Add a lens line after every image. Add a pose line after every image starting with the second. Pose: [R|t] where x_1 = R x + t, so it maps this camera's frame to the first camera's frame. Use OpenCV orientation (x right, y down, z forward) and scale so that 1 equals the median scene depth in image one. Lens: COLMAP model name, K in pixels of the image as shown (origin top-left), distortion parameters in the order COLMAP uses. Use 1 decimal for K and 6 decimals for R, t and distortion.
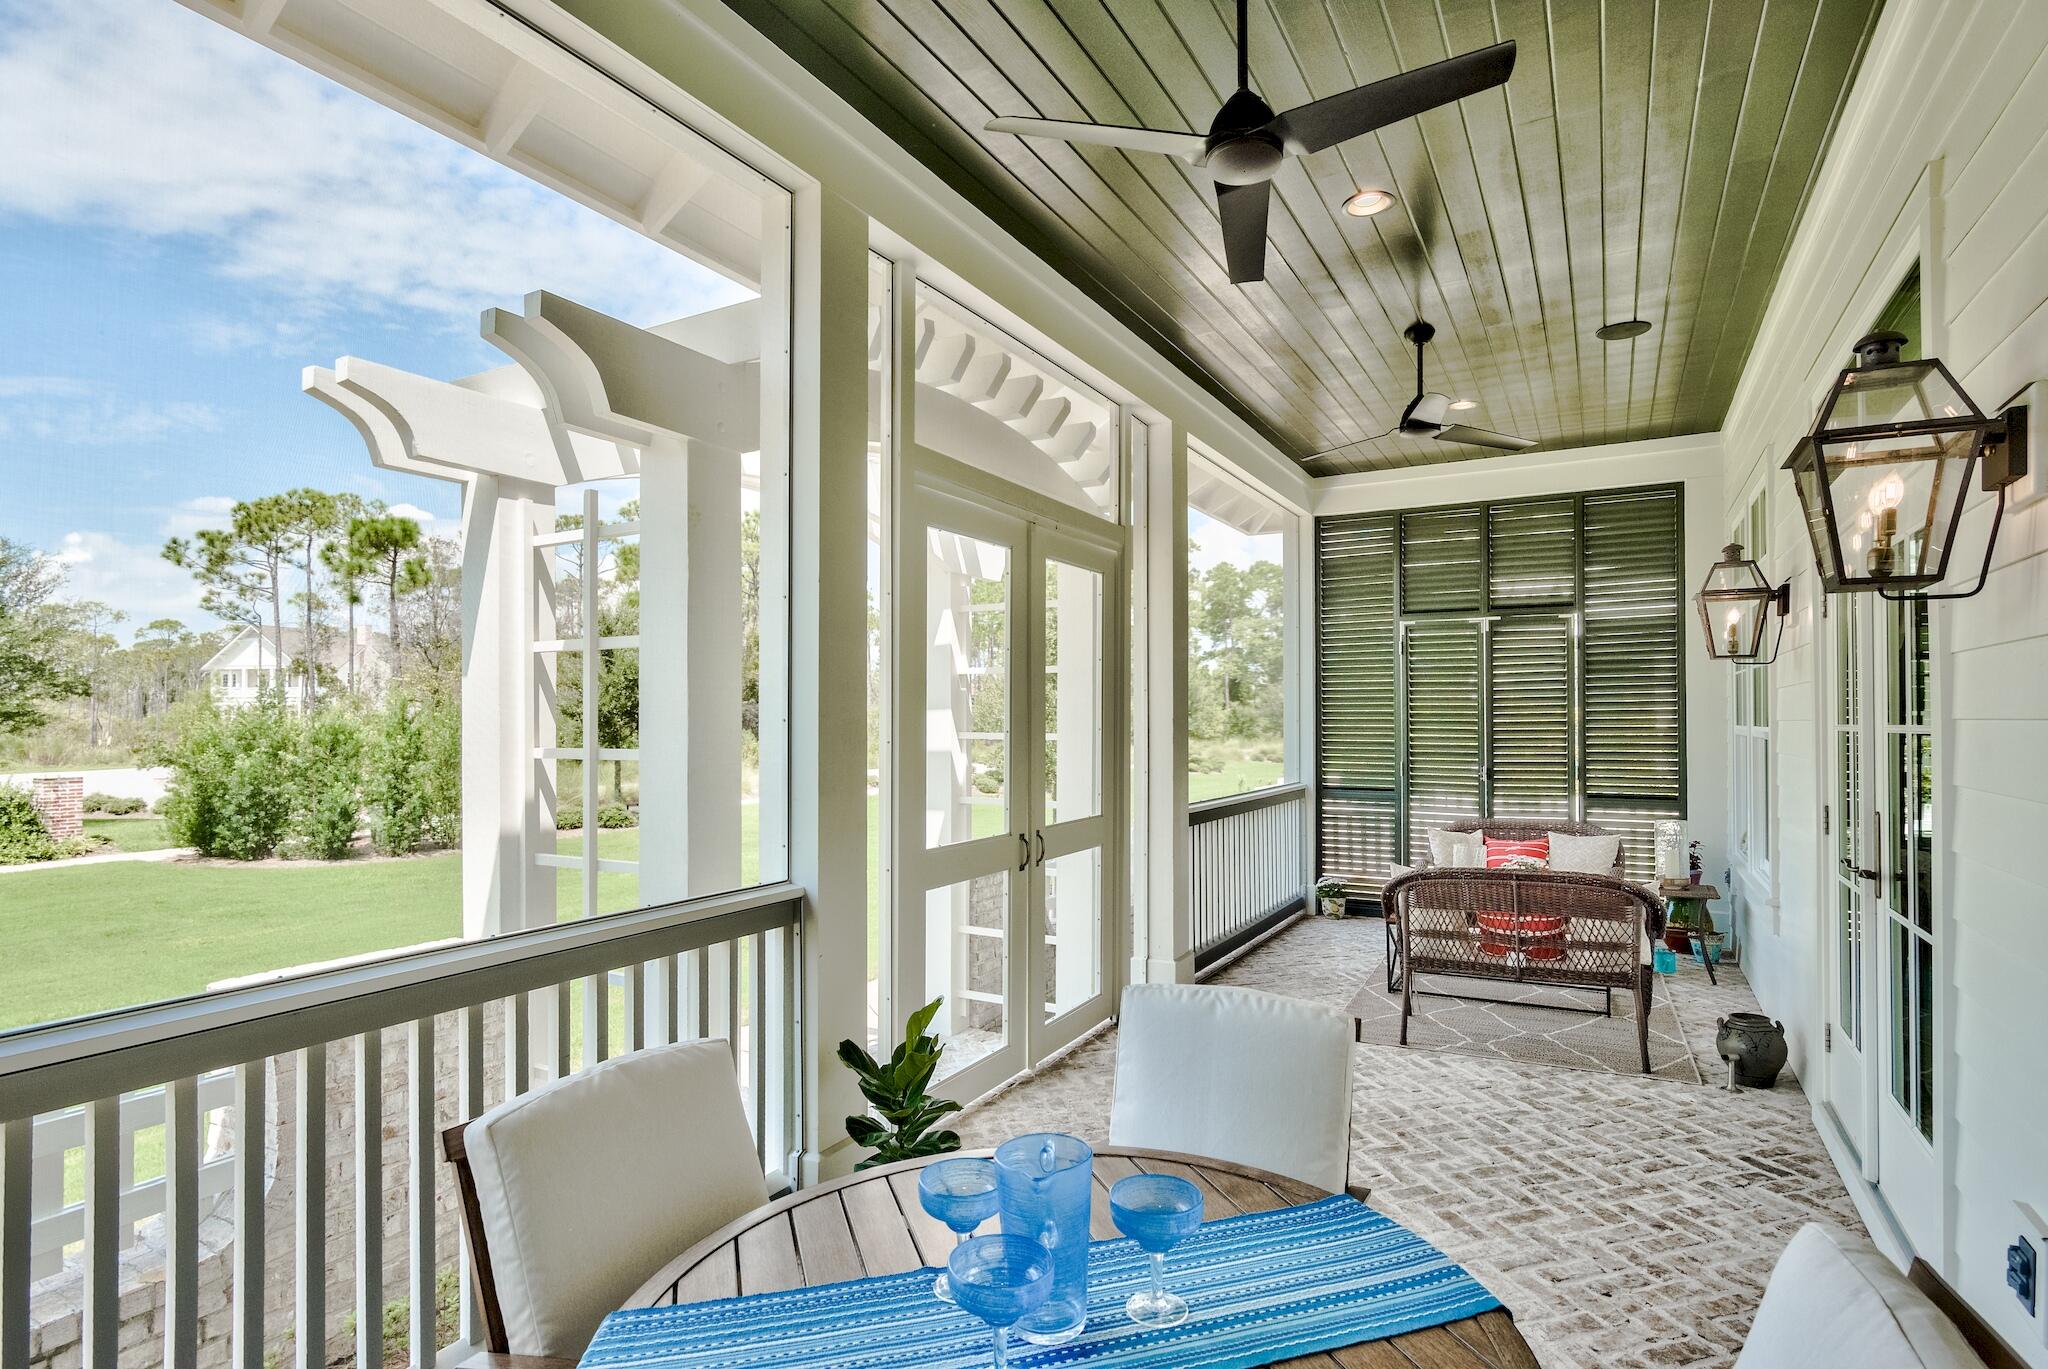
lens RADIAL K [[1012.6, 0, 1048.8], [0, 1012.6, 714.3], [0, 0, 1]] dist [-0.000975, 0.003599]
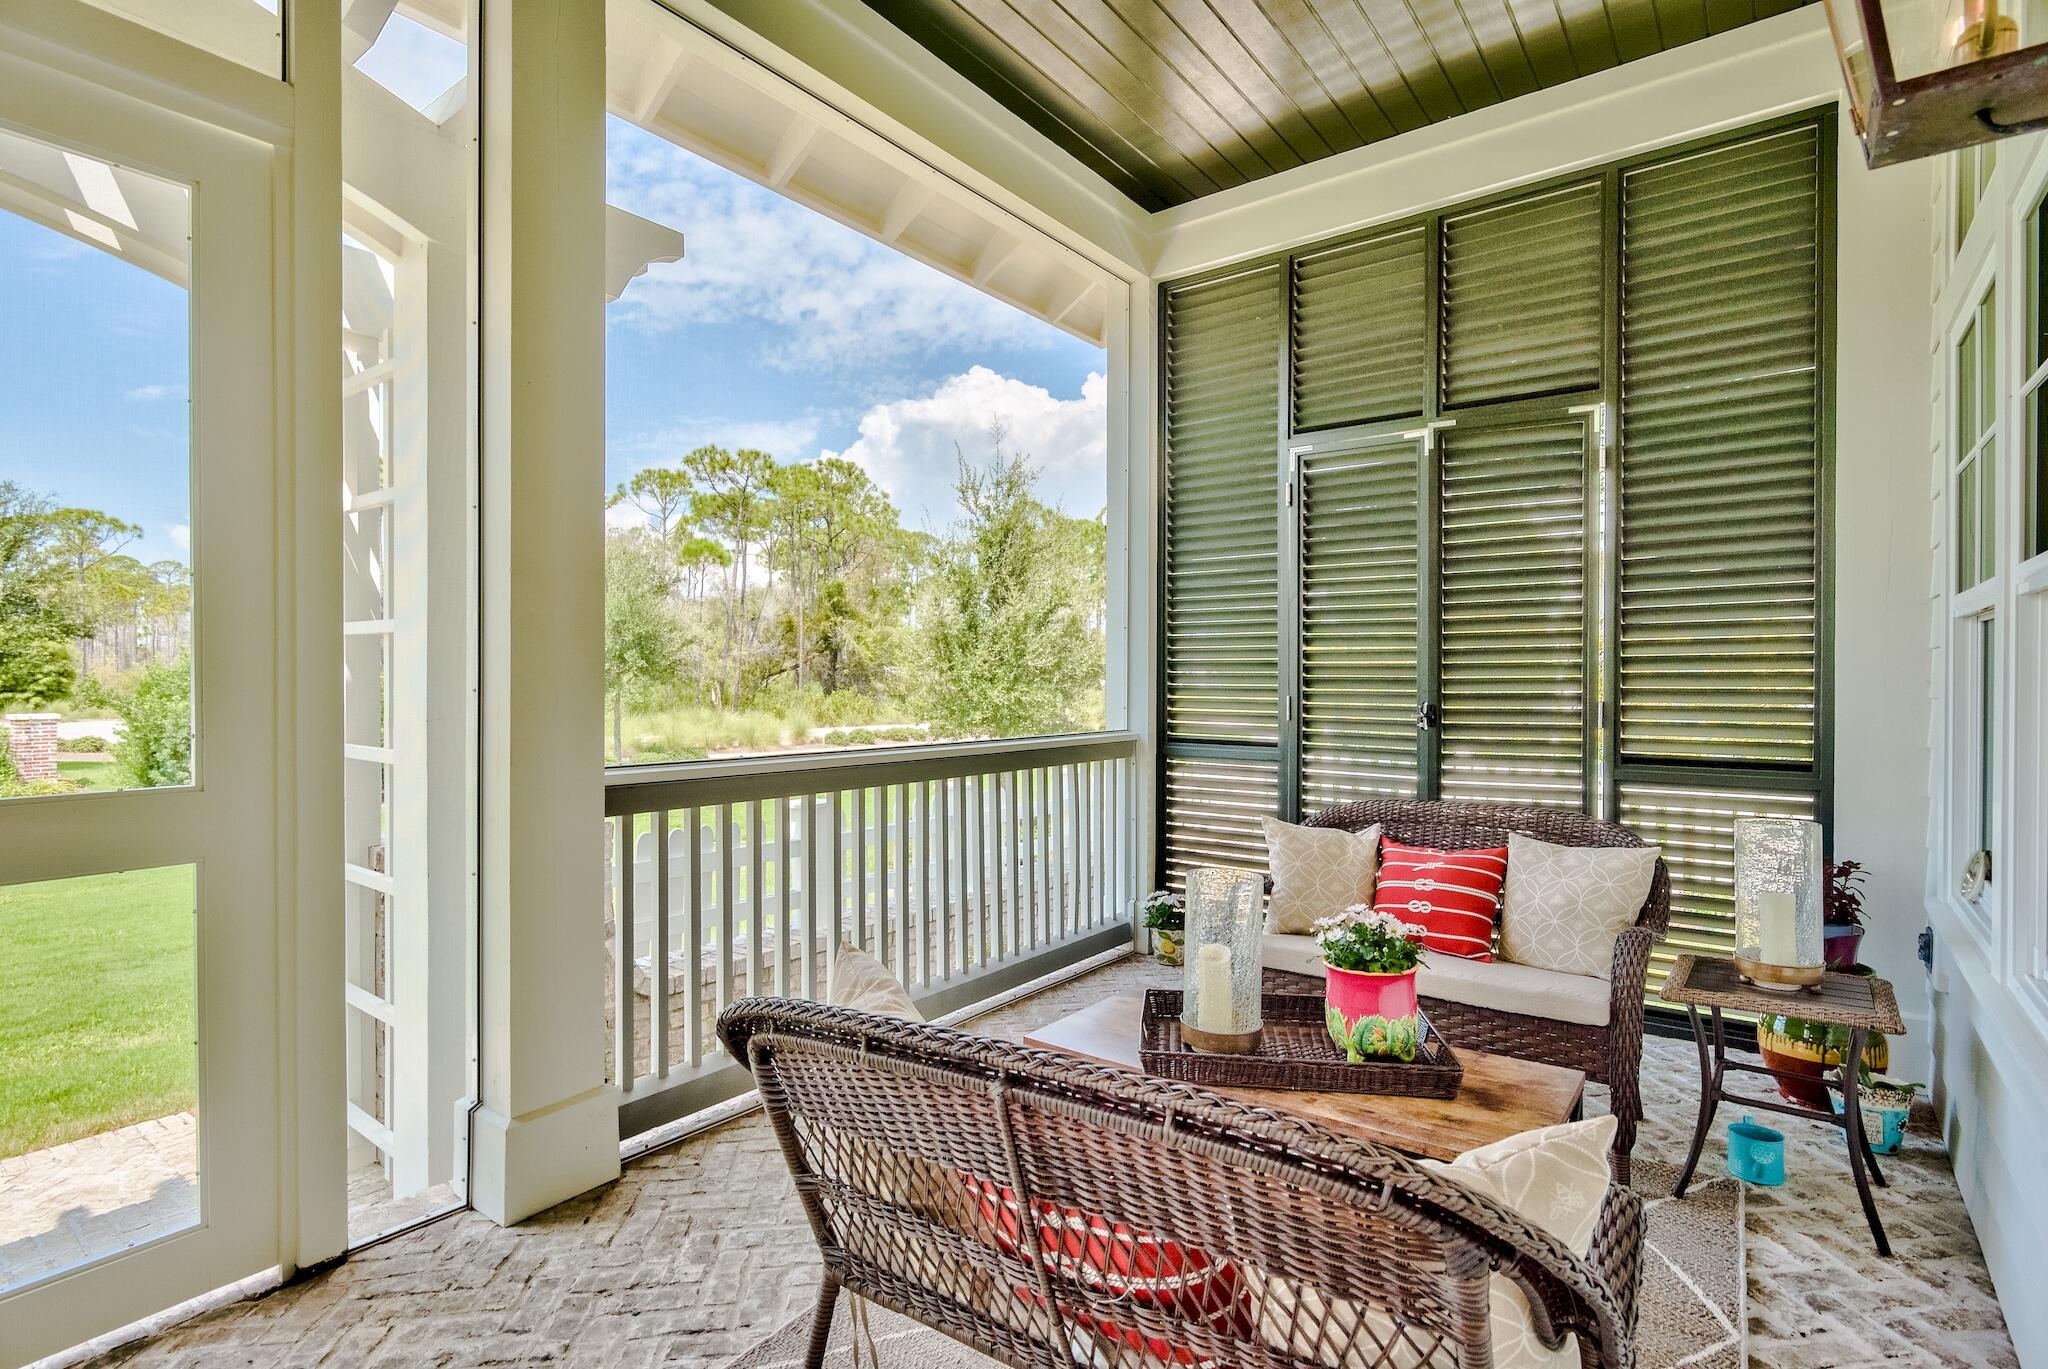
lens RADIAL K [[1012.6, 0, 1021.9], [0, 1012.6, 686.2], [0, 0, 1]] dist [-0.000975, 0.003599]
pose [[0.990451, 0.003173, -0.137827, 0.291989], [-0.000670, 0.999834, 0.018204, 0.033409], [0.137862, -0.017938, 0.990289, 0.436732]]
